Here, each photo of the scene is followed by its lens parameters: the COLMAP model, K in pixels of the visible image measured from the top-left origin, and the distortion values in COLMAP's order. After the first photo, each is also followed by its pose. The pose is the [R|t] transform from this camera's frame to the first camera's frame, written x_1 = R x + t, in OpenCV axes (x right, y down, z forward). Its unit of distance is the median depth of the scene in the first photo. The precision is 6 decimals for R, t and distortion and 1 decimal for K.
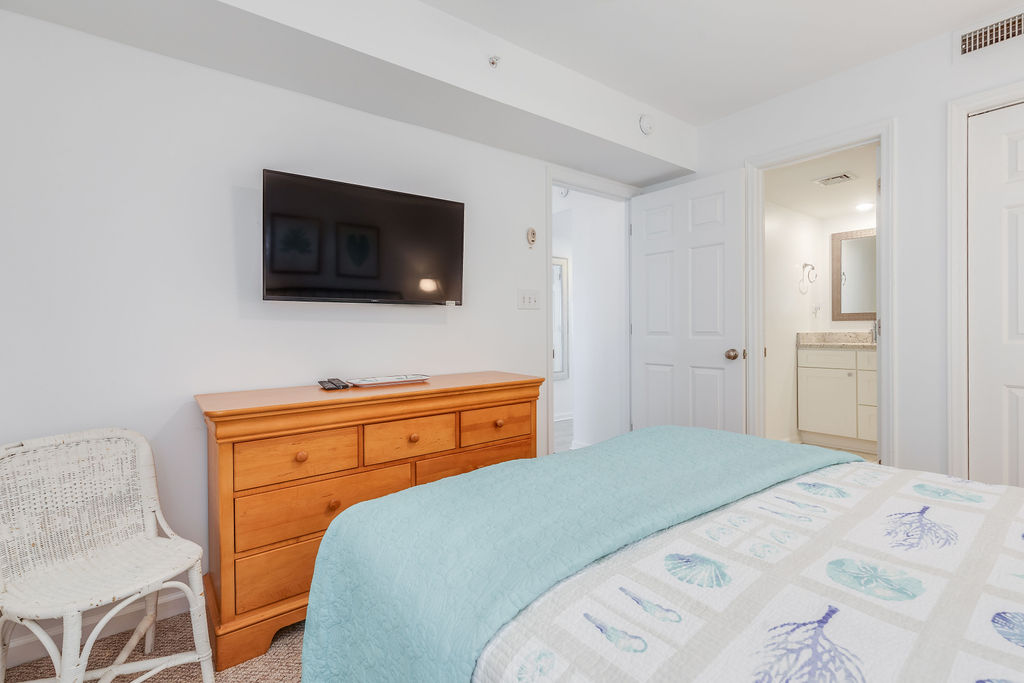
lens RADIAL K [[451.5, 0, 512.8], [0, 451.5, 336.1], [0, 0, 1]] dist [-0.000178, -0.000080]
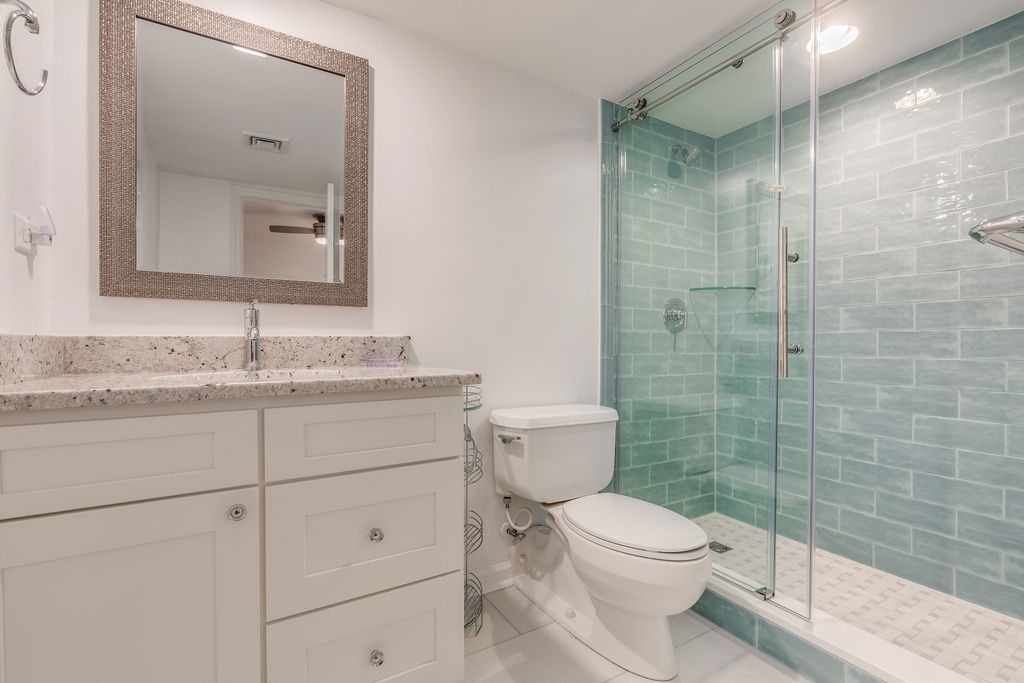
lens RADIAL K [[470.1, 0, 513.5], [0, 470.1, 351.5], [0, 0, 1]] dist [0.000198, -0.000296]
pose [[0.103300, -0.002410, 0.994647, 0.469759], [0.003152, 0.999993, 0.002096, 0.000917], [-0.994645, 0.002918, 0.103307, 0.752423]]
